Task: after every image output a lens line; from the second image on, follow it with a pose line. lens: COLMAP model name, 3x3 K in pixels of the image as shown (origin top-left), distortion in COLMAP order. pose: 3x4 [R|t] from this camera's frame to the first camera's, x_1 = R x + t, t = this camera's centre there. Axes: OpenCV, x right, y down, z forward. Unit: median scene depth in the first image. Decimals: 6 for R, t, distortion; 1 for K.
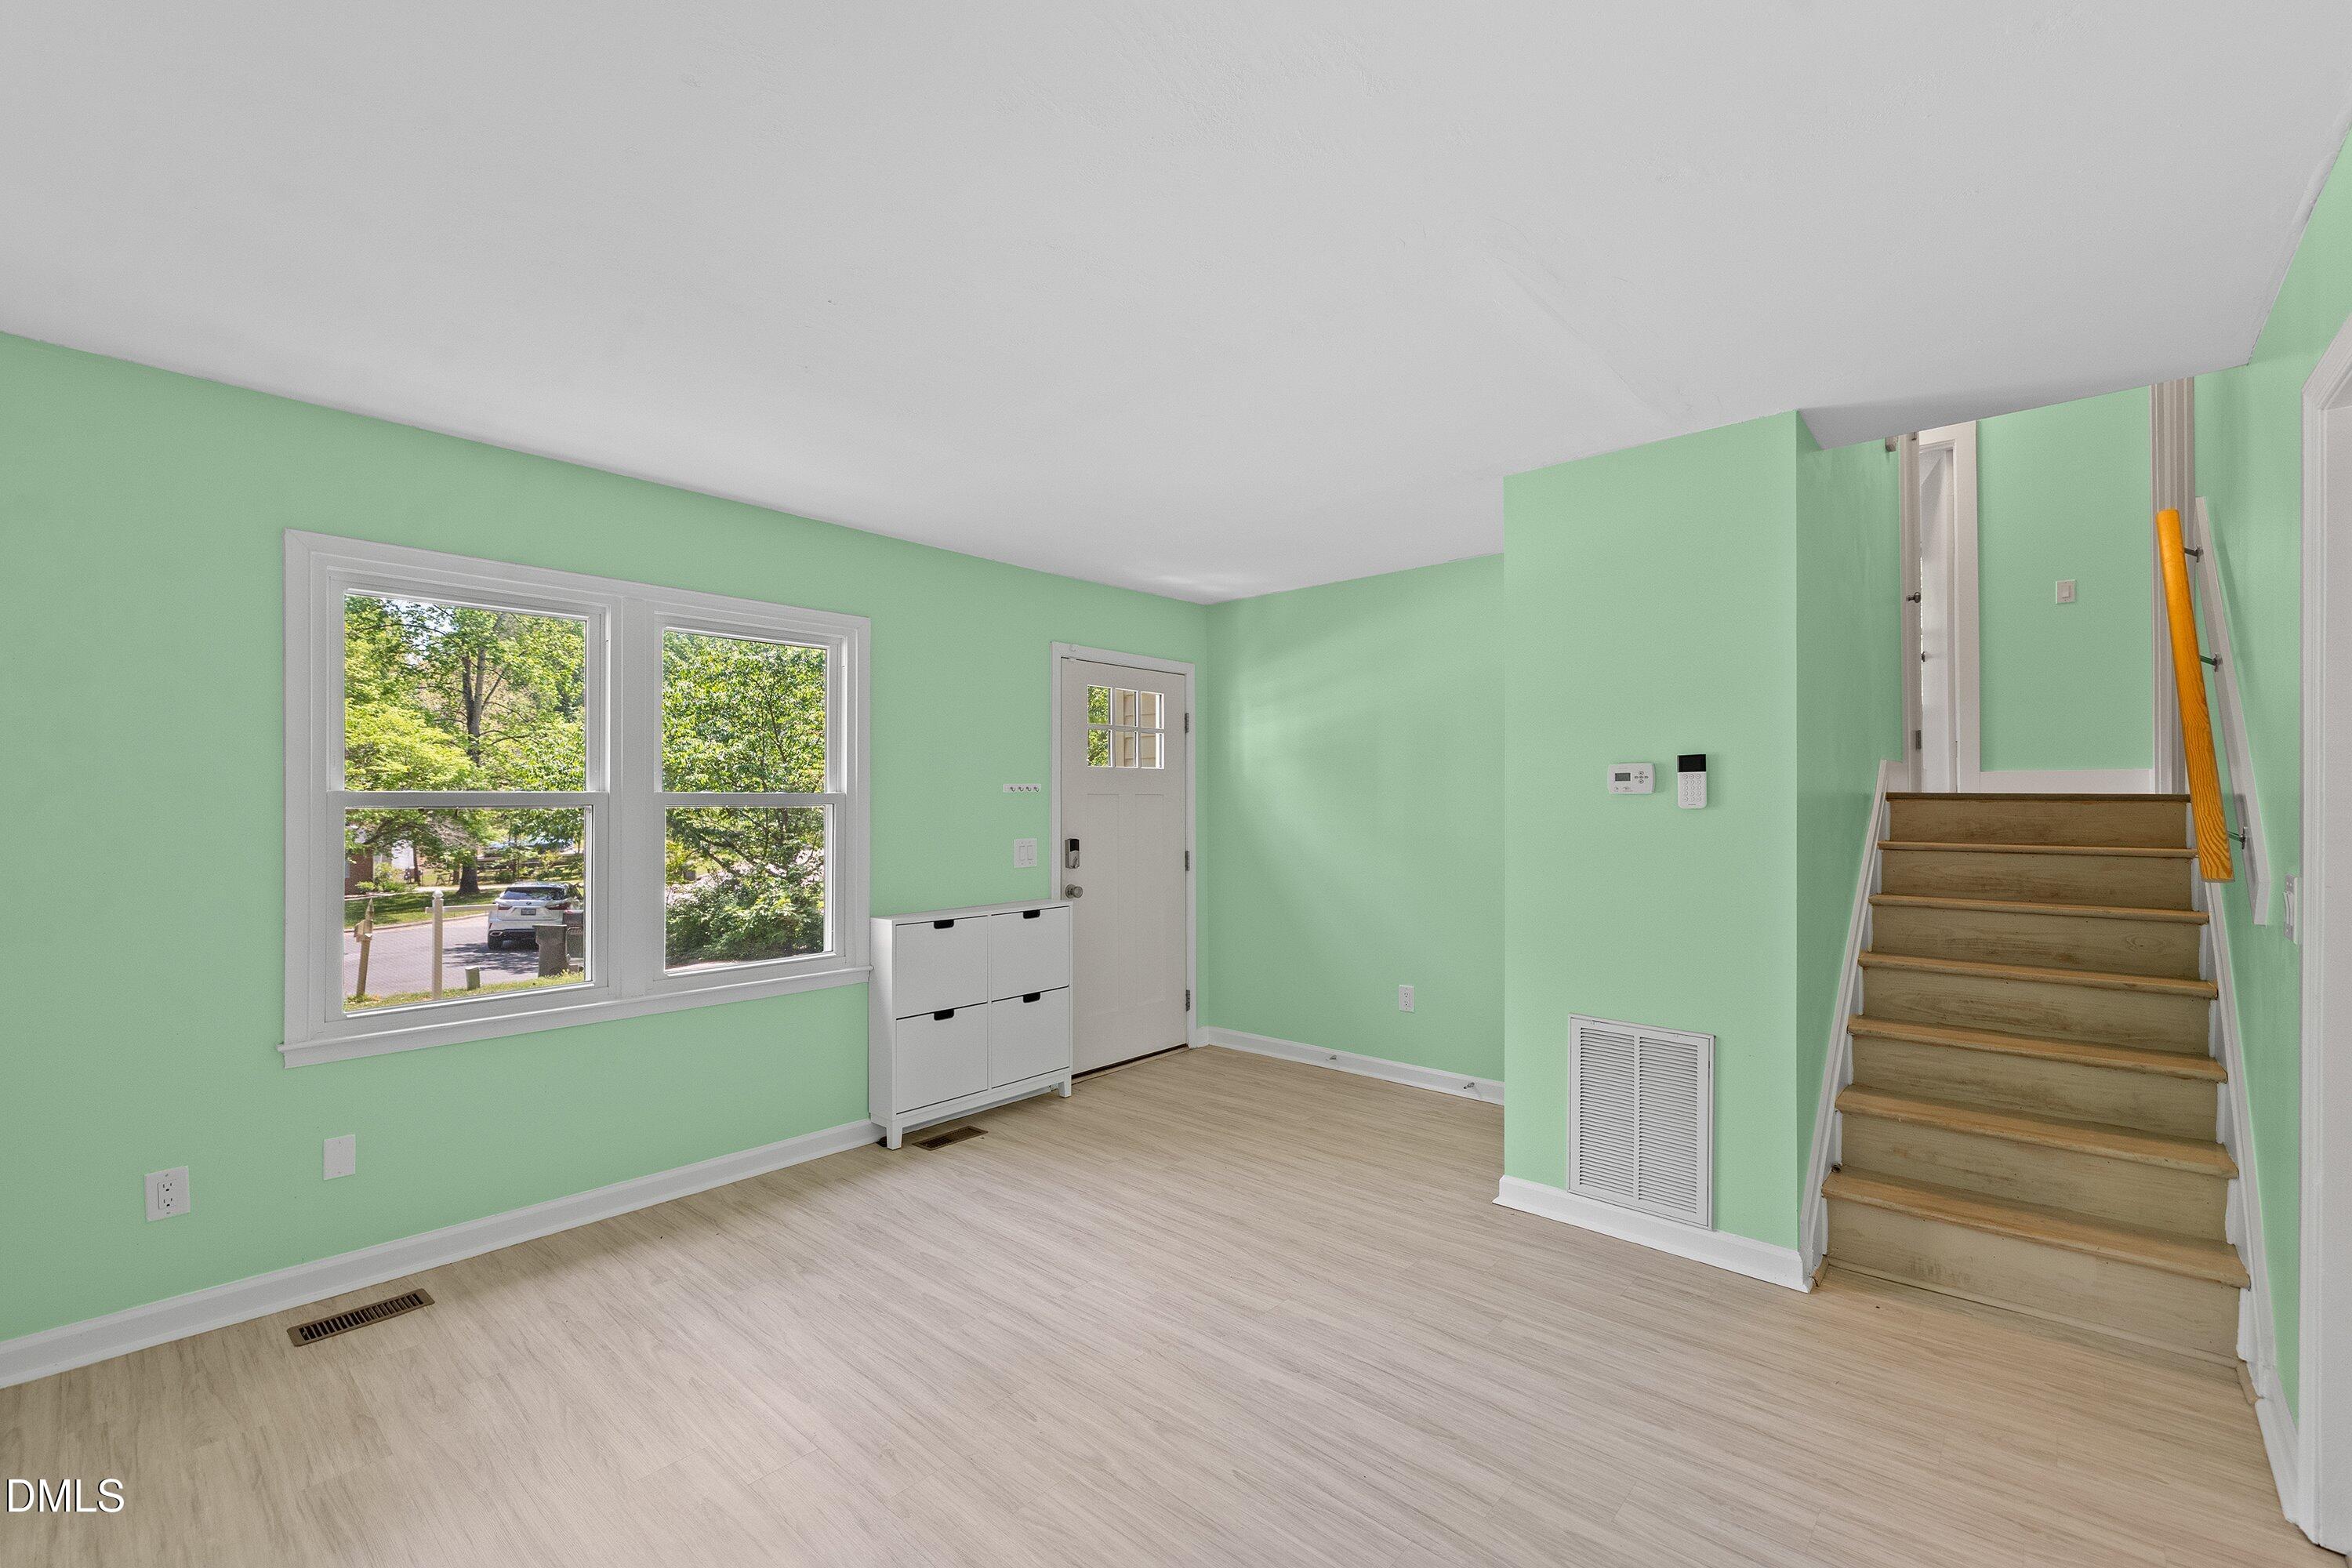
lens RADIAL K [[1004.5, 0, 1176.8], [0, 1004.5, 804.5], [0, 0, 1]] dist [-0.000973, -0.000048]
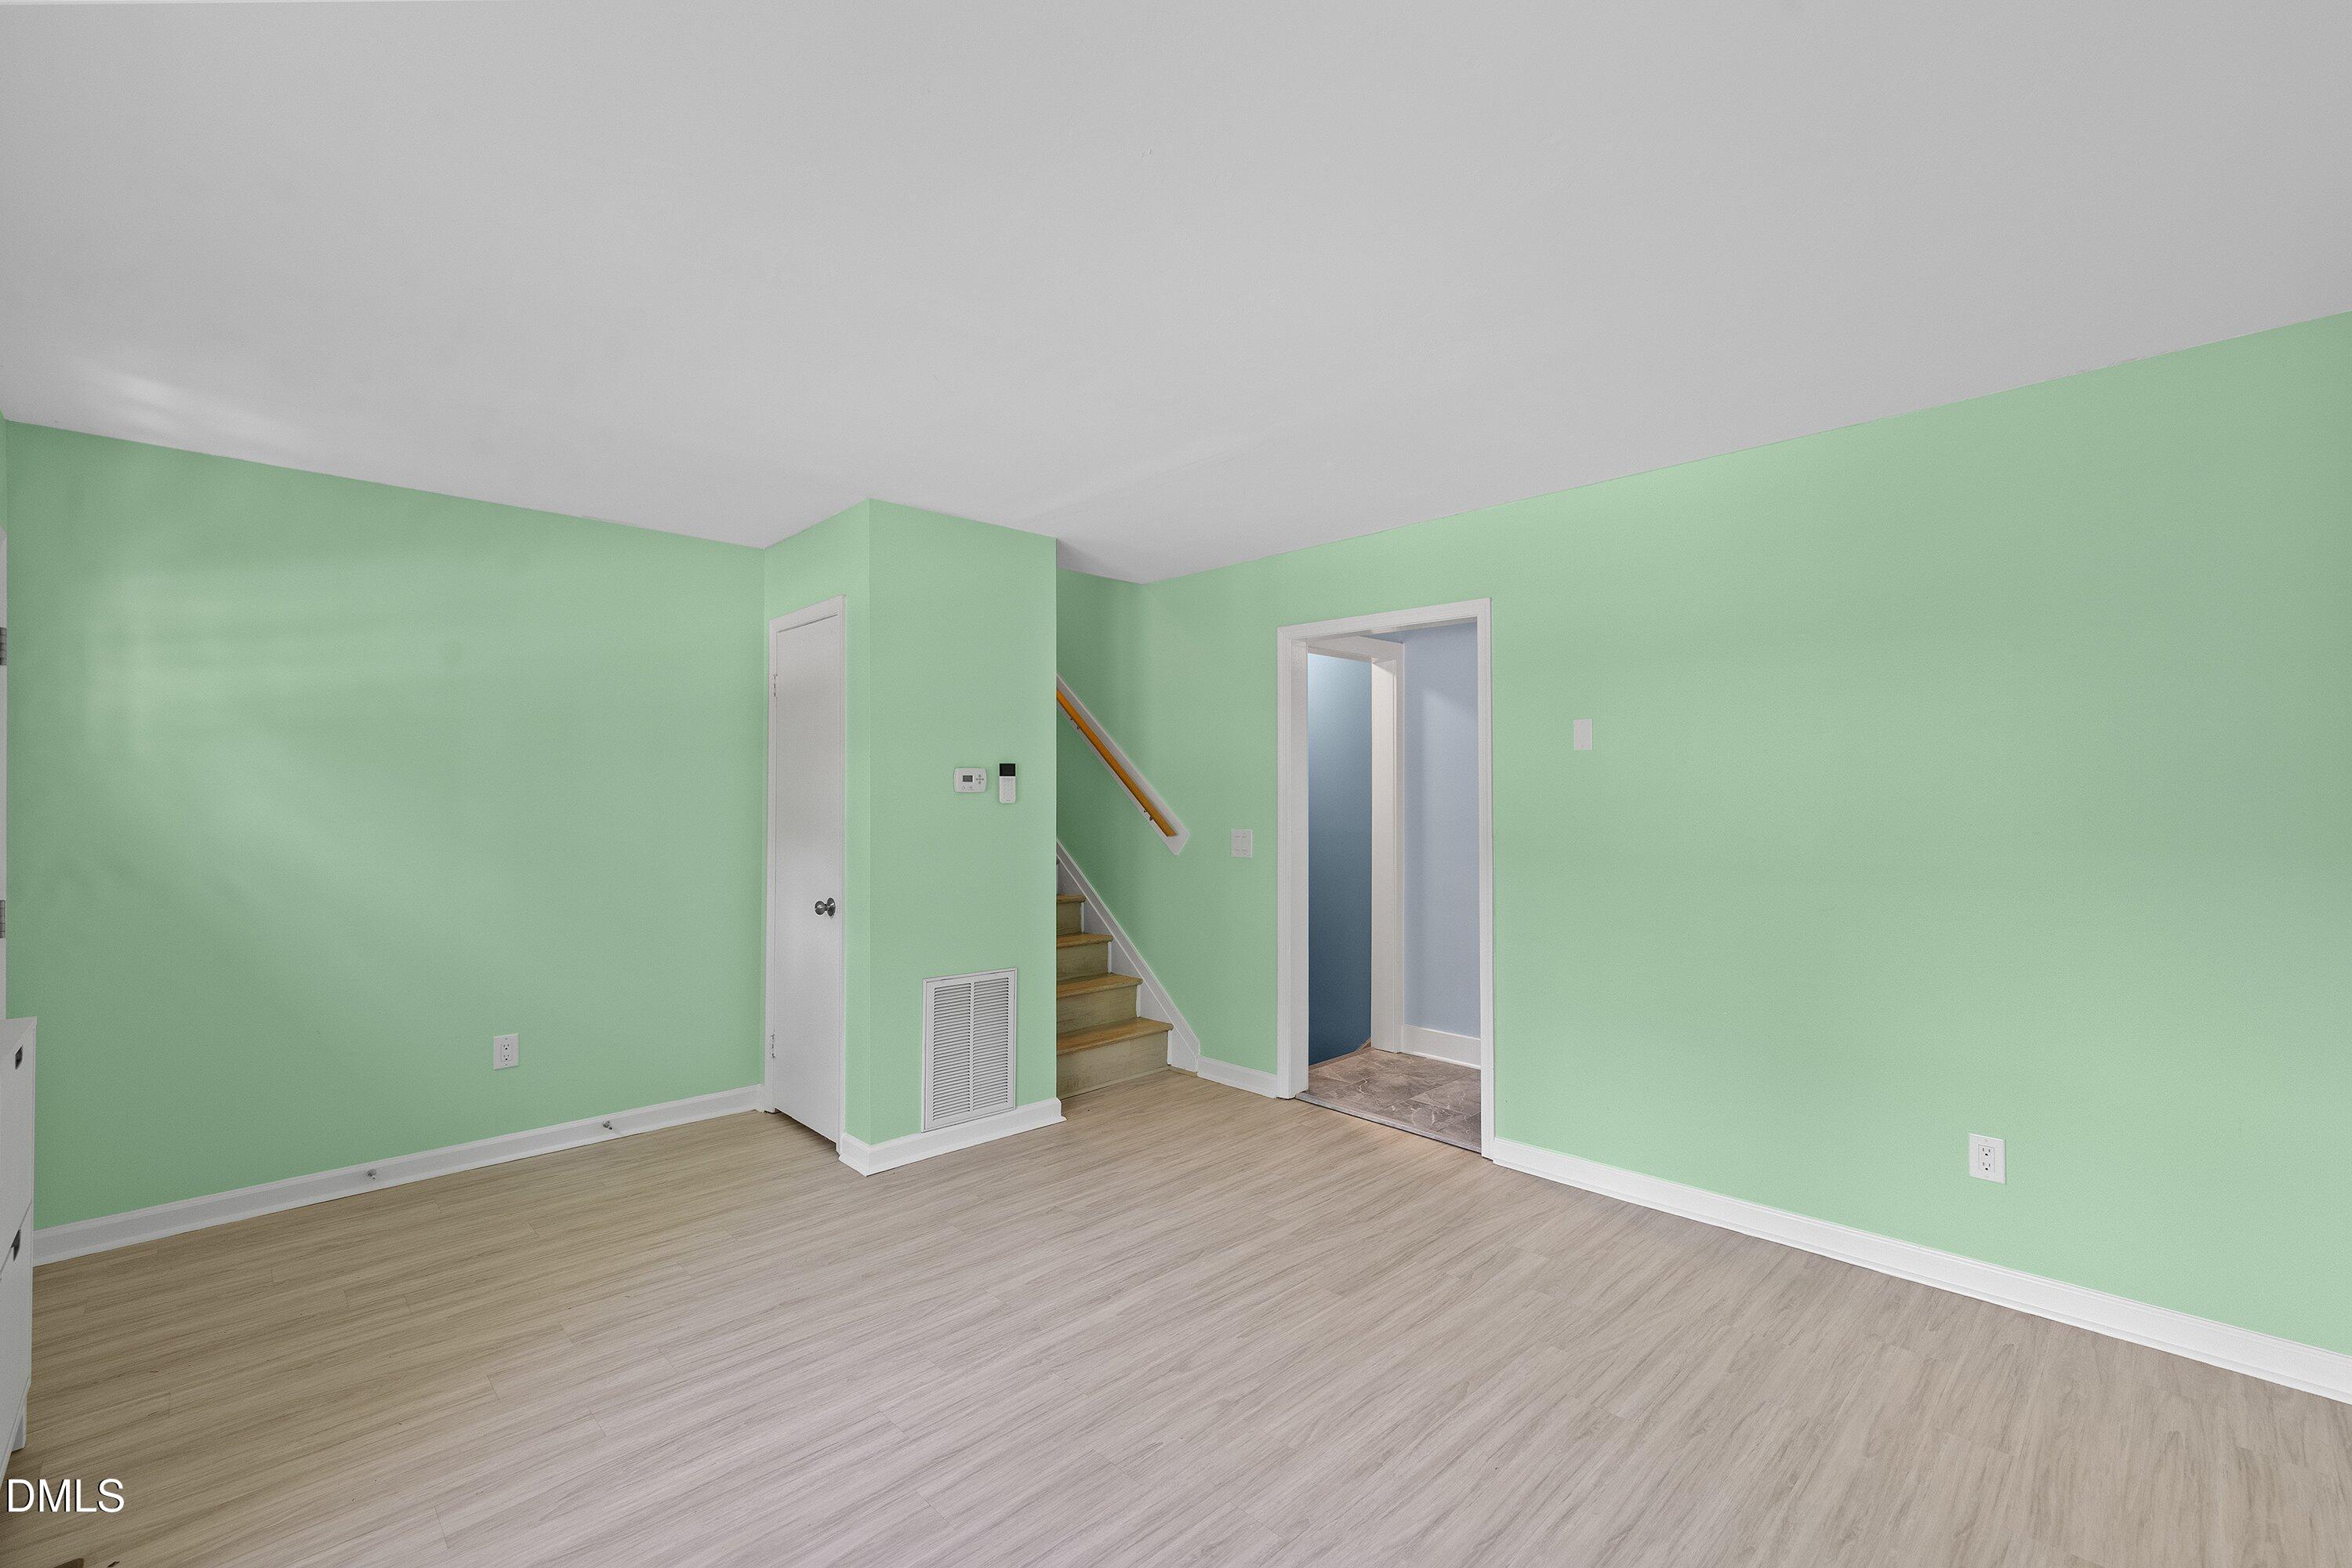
lens RADIAL K [[987.3, 0, 1176.0], [0, 987.3, 784.0], [0, 0, 1]] dist [-0.001150, 0.000088]
pose [[0.073328, 0.011874, 0.997237, -0.793808], [0.006616, 0.999901, -0.012393, -0.003674], [-0.997286, 0.007507, 0.073242, 0.664688]]
